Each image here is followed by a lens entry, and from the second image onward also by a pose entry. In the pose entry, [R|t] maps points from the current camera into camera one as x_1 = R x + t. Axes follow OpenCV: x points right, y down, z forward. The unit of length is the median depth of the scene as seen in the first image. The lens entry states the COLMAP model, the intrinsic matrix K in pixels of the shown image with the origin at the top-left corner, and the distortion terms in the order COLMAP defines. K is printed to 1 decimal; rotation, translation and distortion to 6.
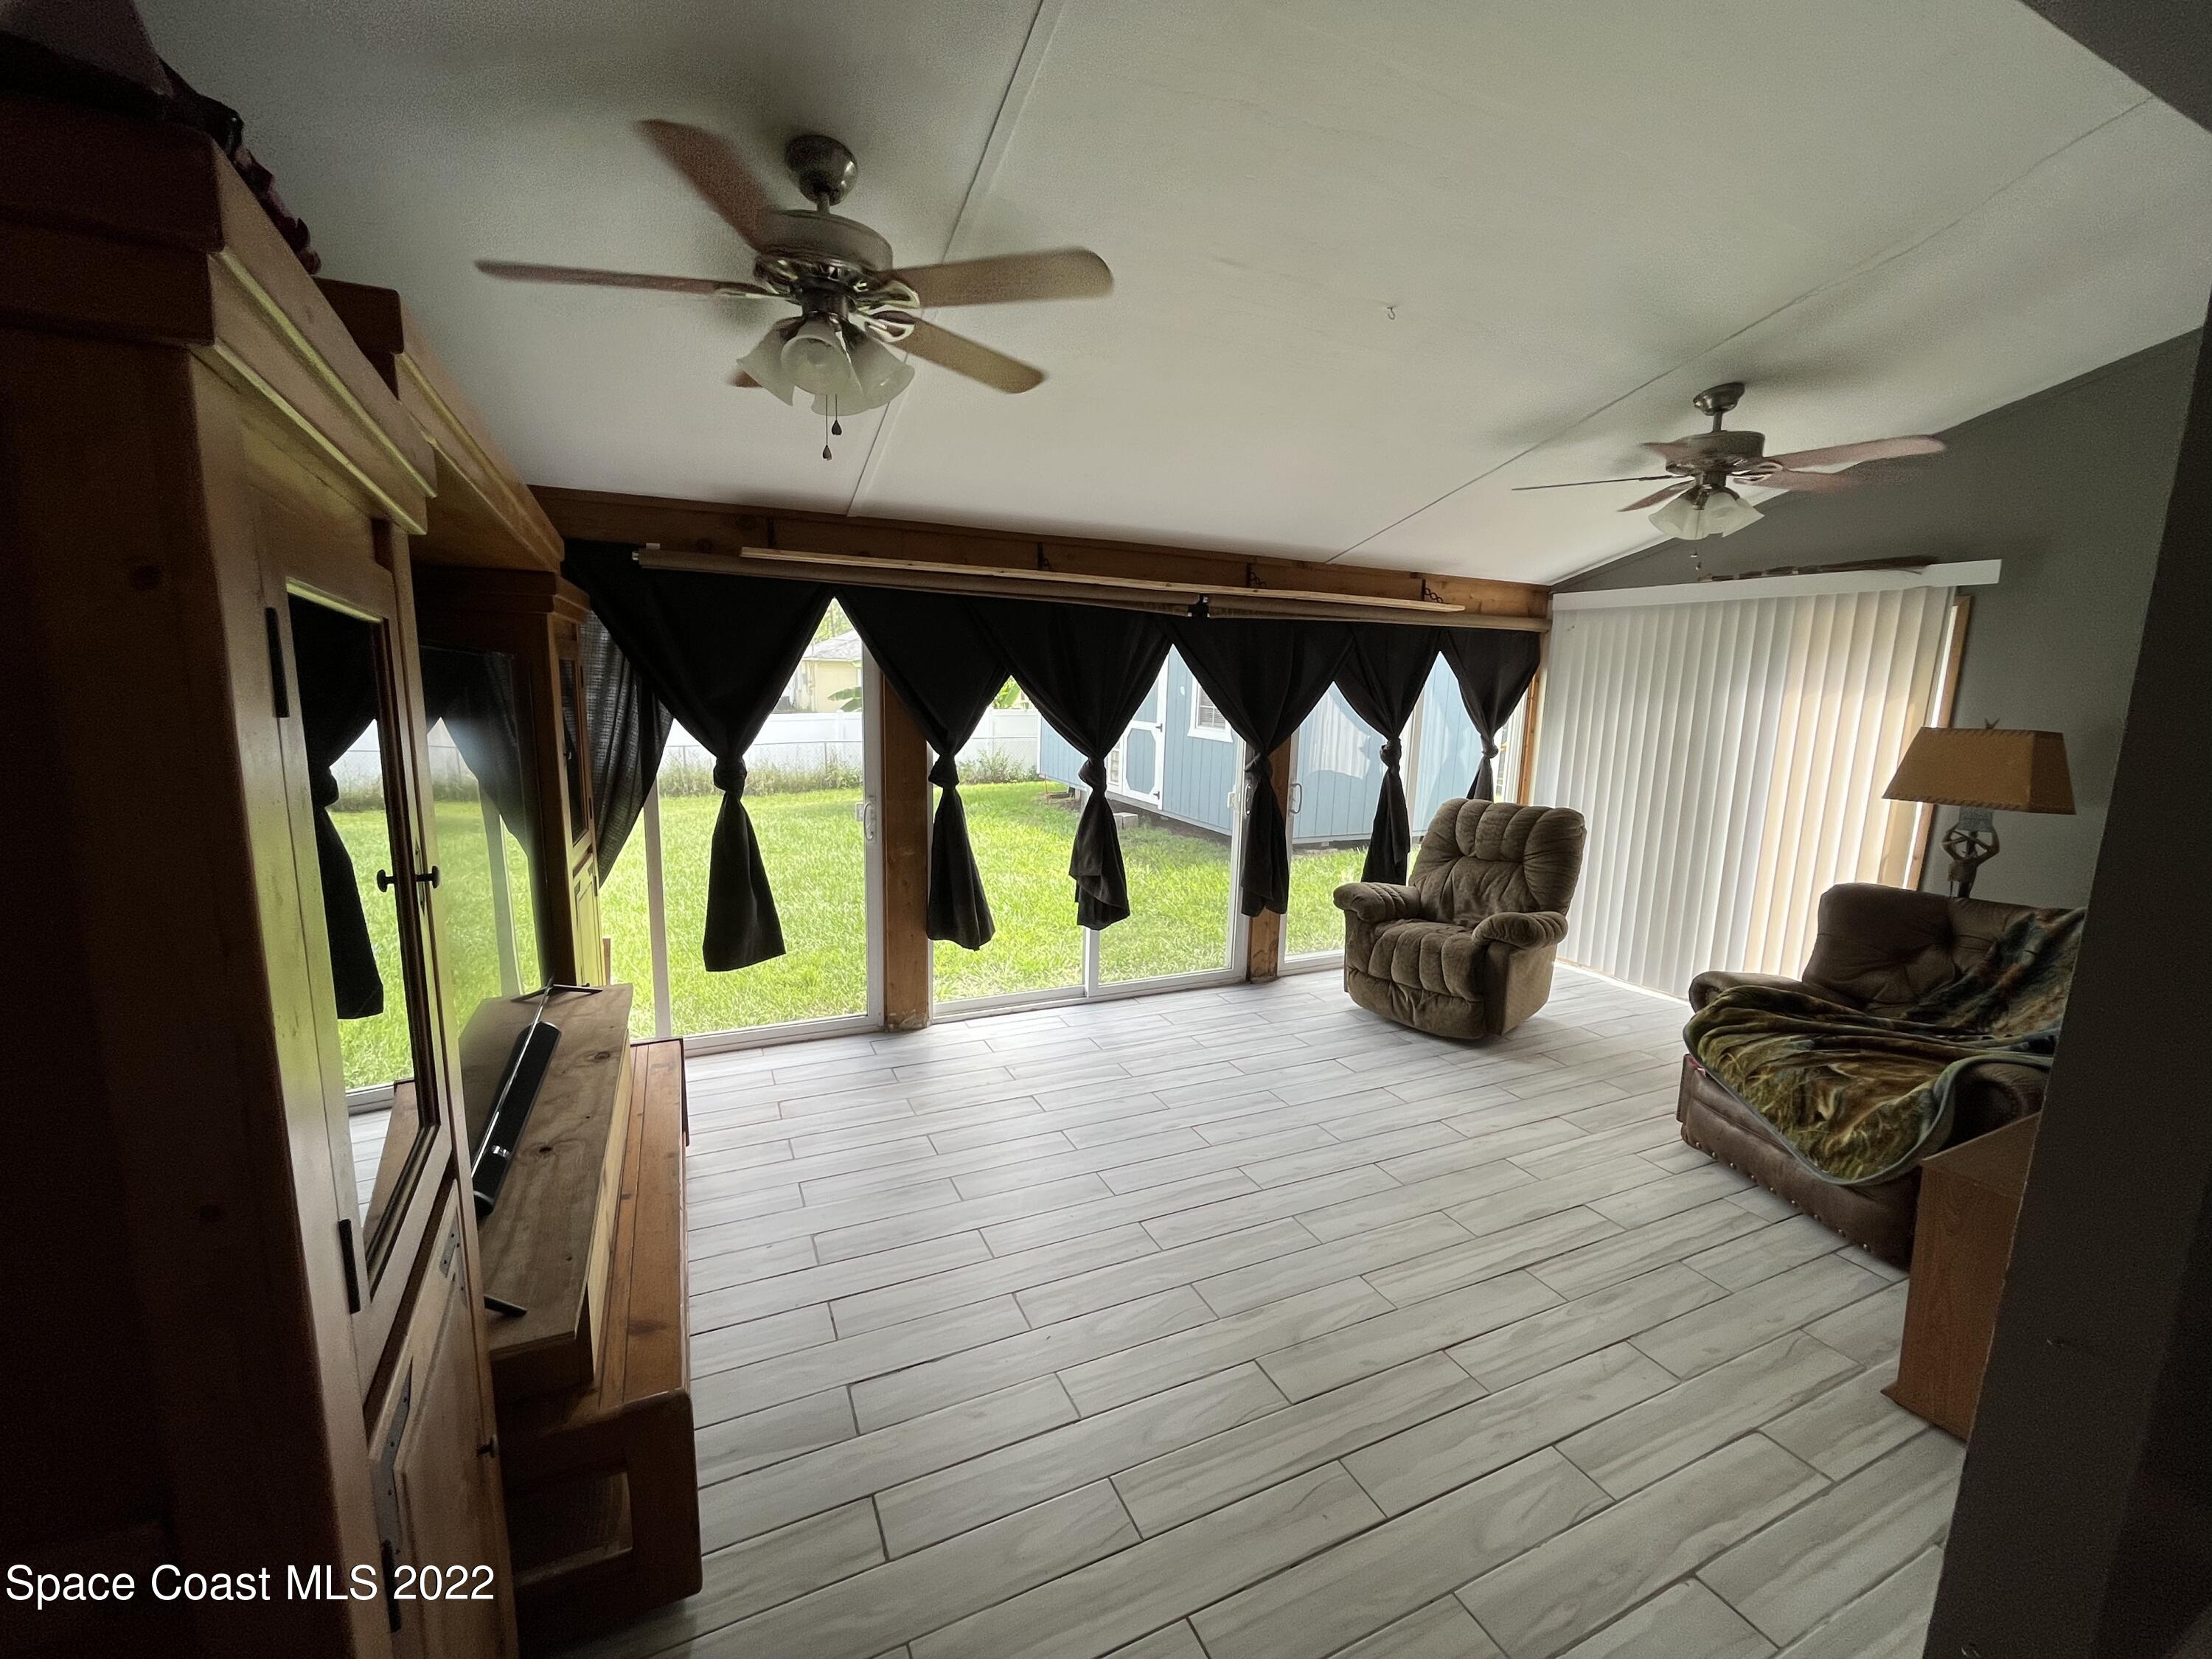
lens RADIAL K [[907.3, 0, 1102.9], [0, 907.3, 842.1], [0, 0, 1]] dist [0.000756, 0.000079]
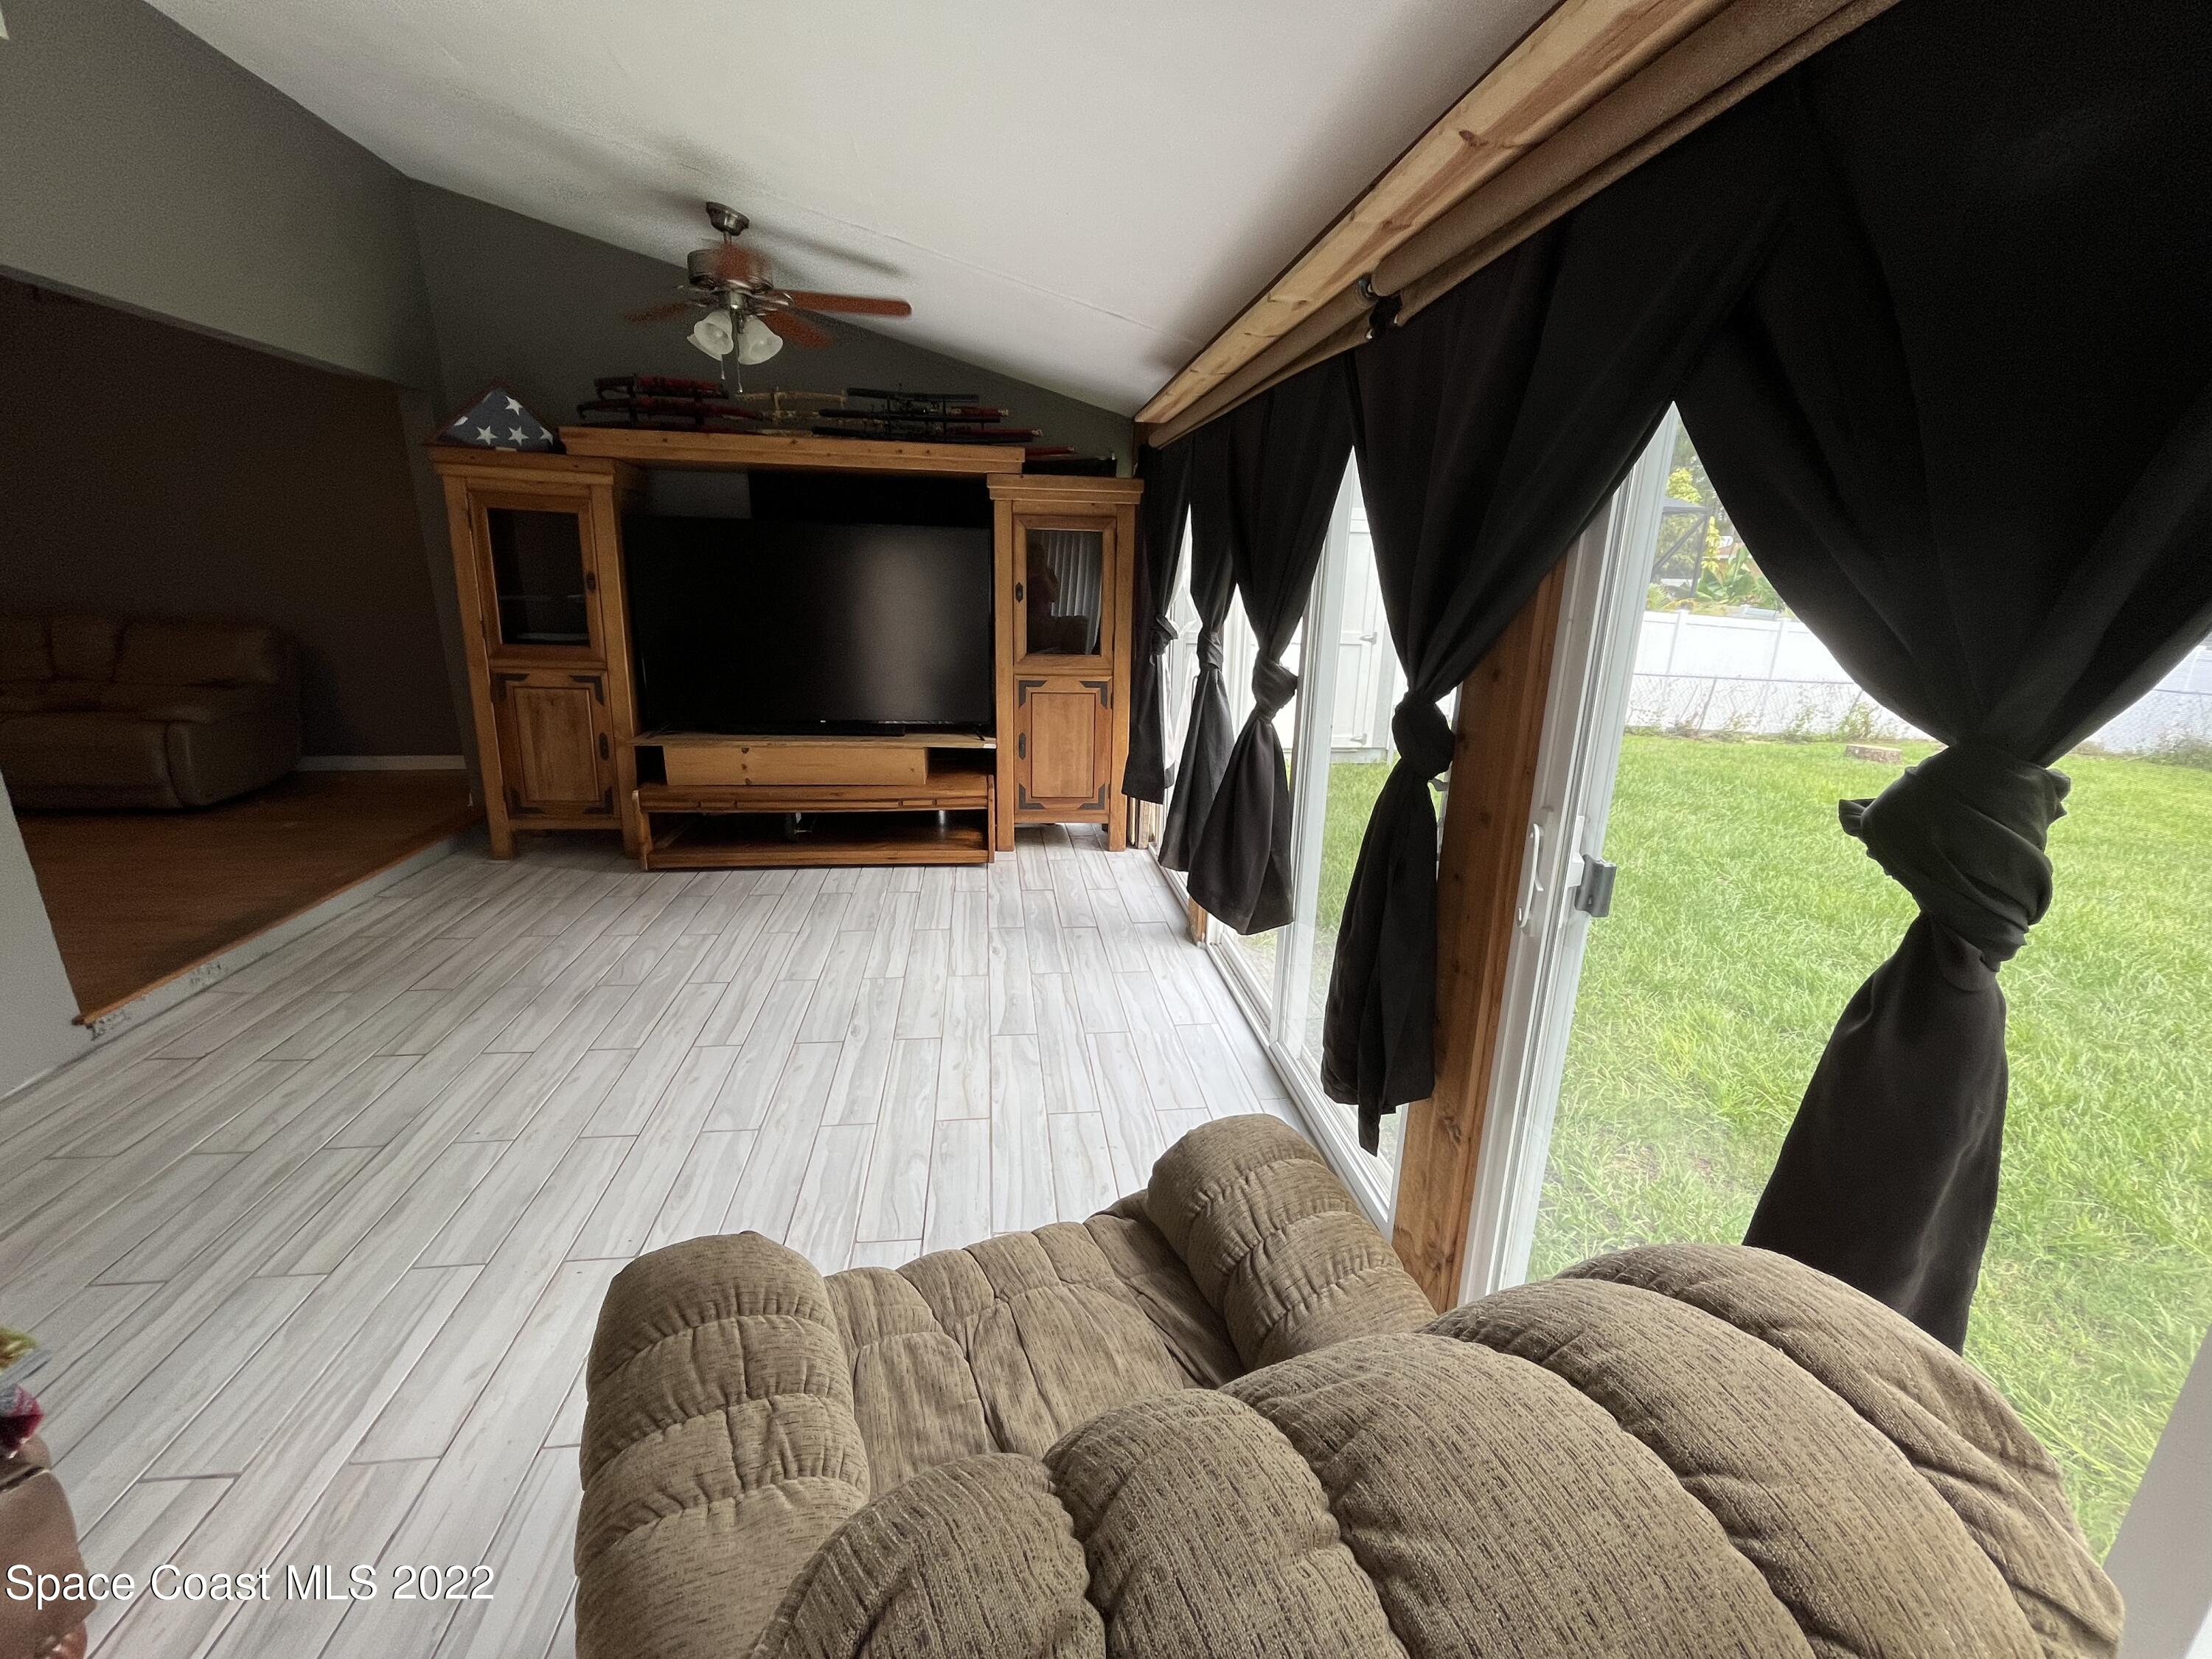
lens RADIAL K [[907.3, 0, 1105.1], [0, 907.3, 819.1], [0, 0, 1]] dist [0.000756, 0.000079]
pose [[-0.309187, 0.232440, -0.922158, 0.900115], [-0.177044, 0.938650, 0.295958, -0.217788], [0.934376, 0.254769, -0.249066, 1.627789]]
